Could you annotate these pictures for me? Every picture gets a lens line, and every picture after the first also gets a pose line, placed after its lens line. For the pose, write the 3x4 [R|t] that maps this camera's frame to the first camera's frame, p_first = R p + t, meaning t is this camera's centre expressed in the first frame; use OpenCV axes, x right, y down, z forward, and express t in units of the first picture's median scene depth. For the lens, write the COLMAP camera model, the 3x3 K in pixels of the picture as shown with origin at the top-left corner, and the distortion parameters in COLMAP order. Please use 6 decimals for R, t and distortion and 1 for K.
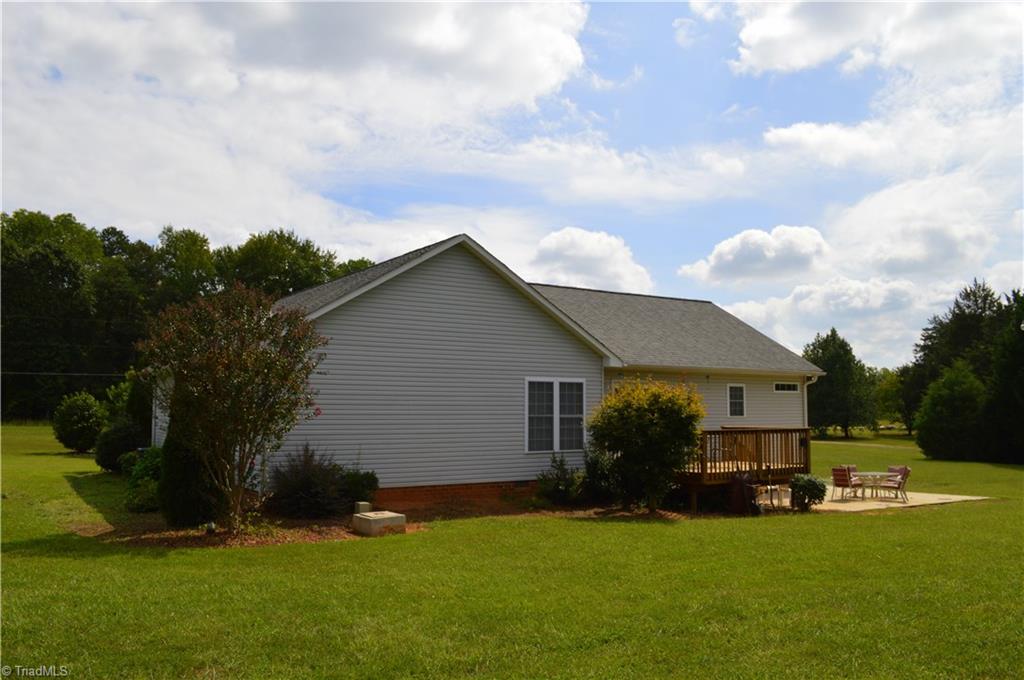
lens RADIAL K [[841.5, 0, 512.0], [0, 841.5, 340.0], [0, 0, 1]] dist [-0.070318, 0.000363]
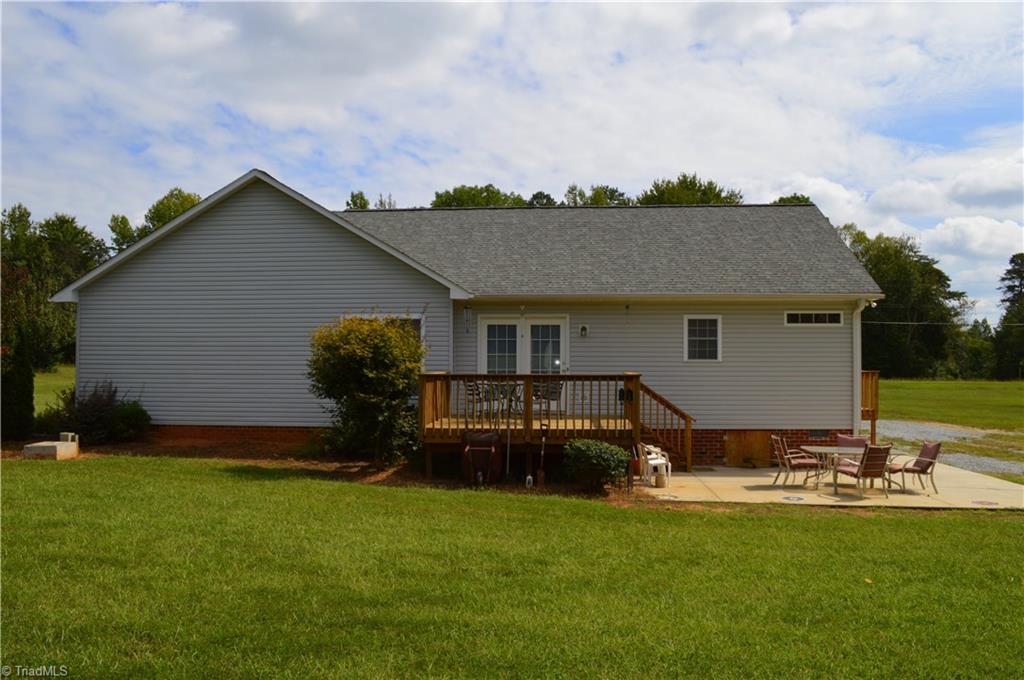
lens RADIAL K [[819.9, 0, 512.1], [0, 819.9, 353.9], [0, 0, 1]] dist [-0.075028, 0.001246]
pose [[0.791720, -0.002530, -0.610879, 0.638302], [0.051542, 0.996702, 0.062674, 0.036454], [0.608706, -0.081106, 0.789239, 0.367828]]
